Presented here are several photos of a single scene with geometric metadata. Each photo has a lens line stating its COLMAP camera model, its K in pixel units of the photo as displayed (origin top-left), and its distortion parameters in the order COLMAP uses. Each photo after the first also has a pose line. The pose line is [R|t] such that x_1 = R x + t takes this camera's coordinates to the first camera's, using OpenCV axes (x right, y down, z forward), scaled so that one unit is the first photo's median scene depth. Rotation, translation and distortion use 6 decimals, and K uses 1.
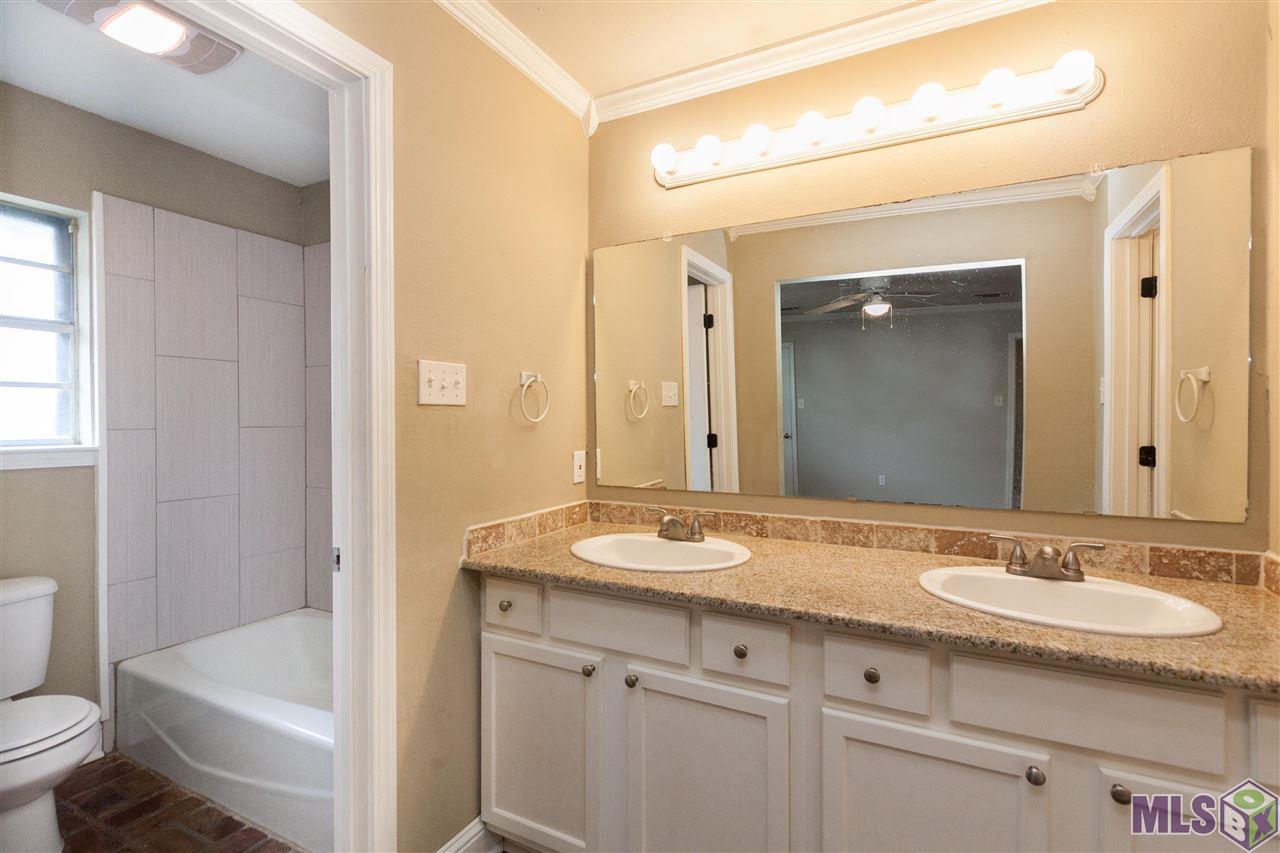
lens RADIAL K [[582.3, 0, 637.0], [0, 582.3, 415.6], [0, 0, 1]] dist [0.002981, -0.000098]
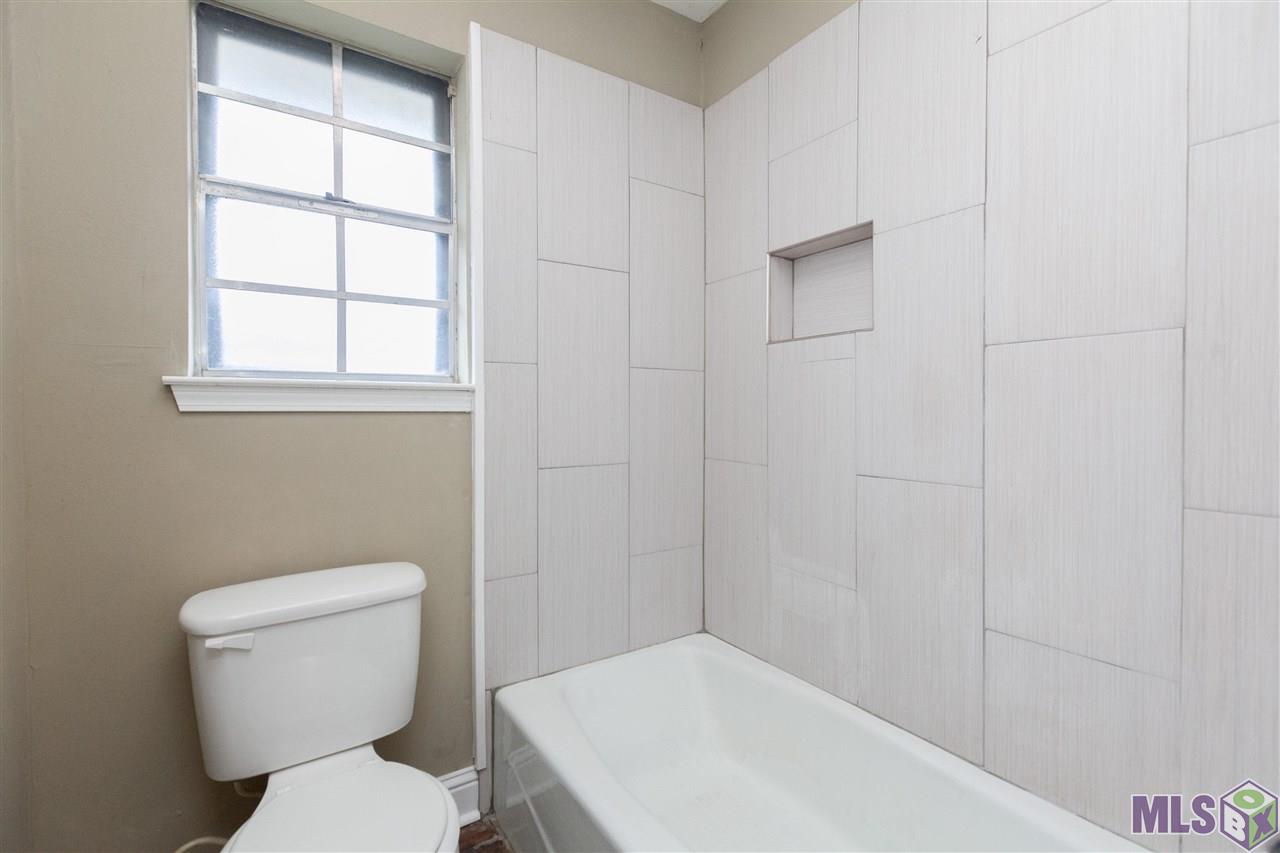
lens RADIAL K [[582.3, 0, 635.2], [0, 582.3, 422.5], [0, 0, 1]] dist [0.002981, -0.000098]
pose [[0.882147, 0.029007, -0.470079, -0.348162], [-0.012755, 0.999207, 0.037722, 0.060180], [0.470801, -0.027280, 0.881818, 0.389152]]
